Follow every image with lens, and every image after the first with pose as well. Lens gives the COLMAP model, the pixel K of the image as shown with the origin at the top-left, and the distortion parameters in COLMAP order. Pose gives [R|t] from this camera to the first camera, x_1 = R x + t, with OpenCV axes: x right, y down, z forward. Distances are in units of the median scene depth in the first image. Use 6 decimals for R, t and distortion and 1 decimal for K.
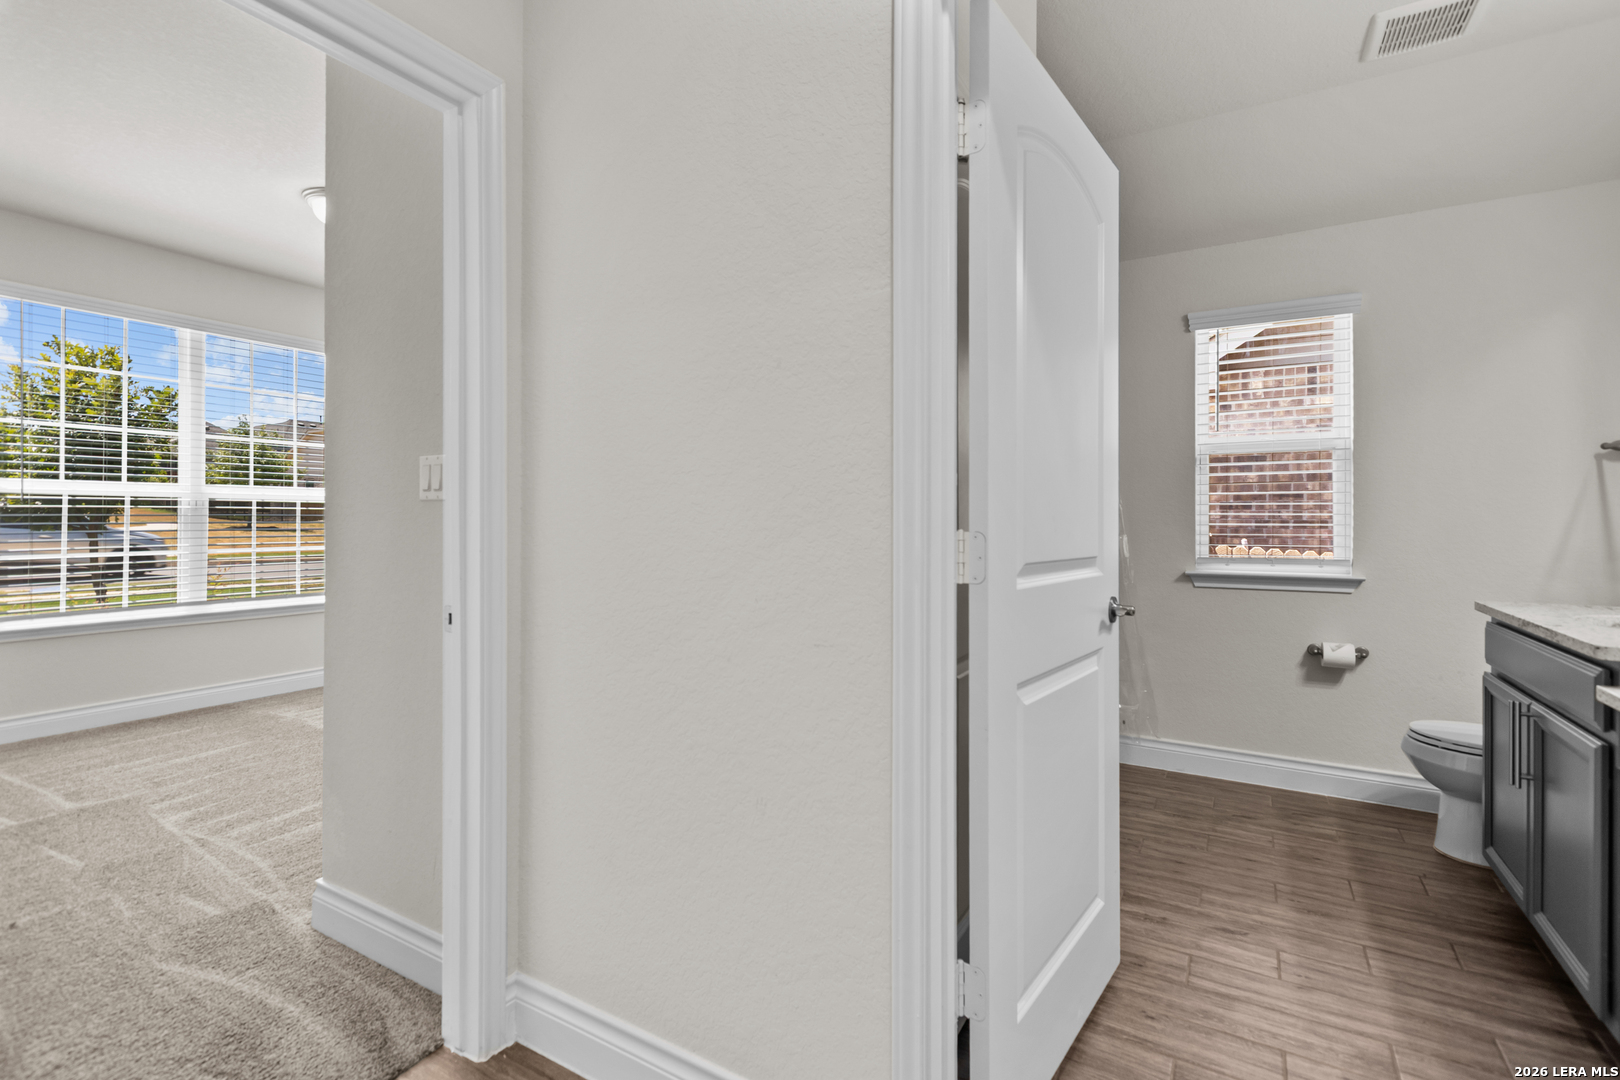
lens RADIAL K [[744.5, 0, 812.8], [0, 744.5, 530.3], [0, 0, 1]] dist [0.009335, -0.002137]
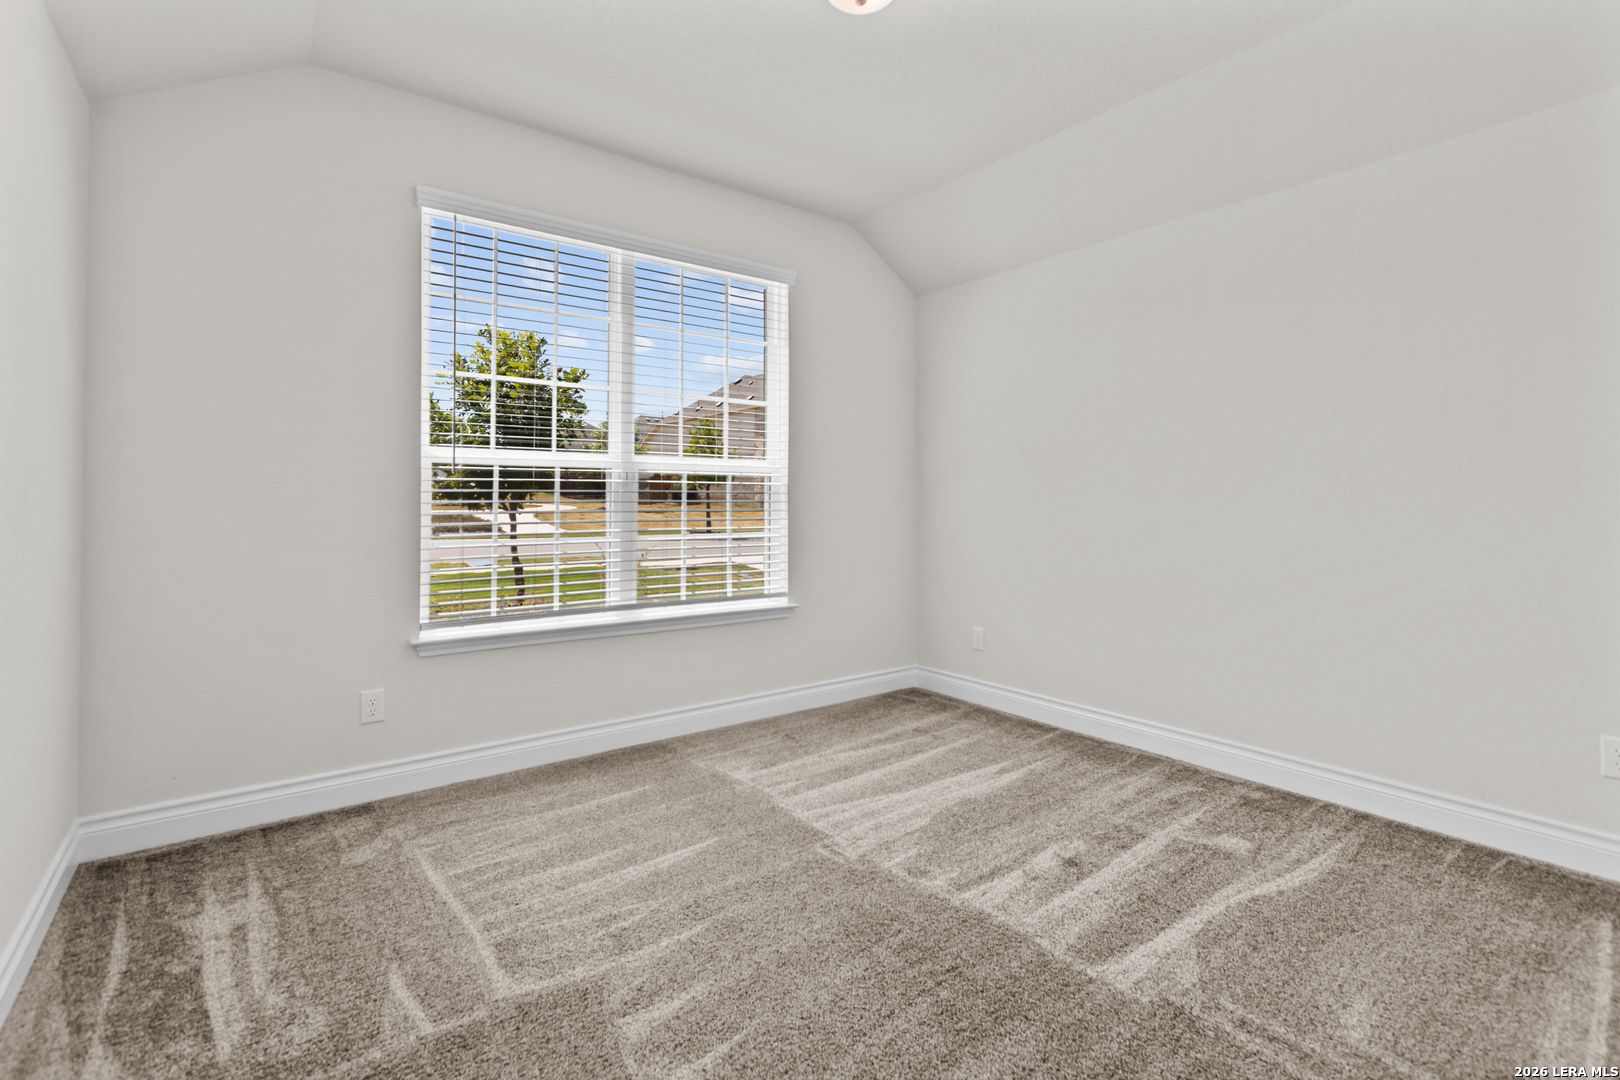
lens RADIAL K [[744.5, 0, 801.8], [0, 744.5, 527.5], [0, 0, 1]] dist [0.009335, -0.002137]
pose [[0.923650, 0.006589, -0.383182, -0.545510], [-0.002000, 0.999921, 0.012374, 0.009351], [0.383233, -0.010663, 0.923590, 0.544454]]
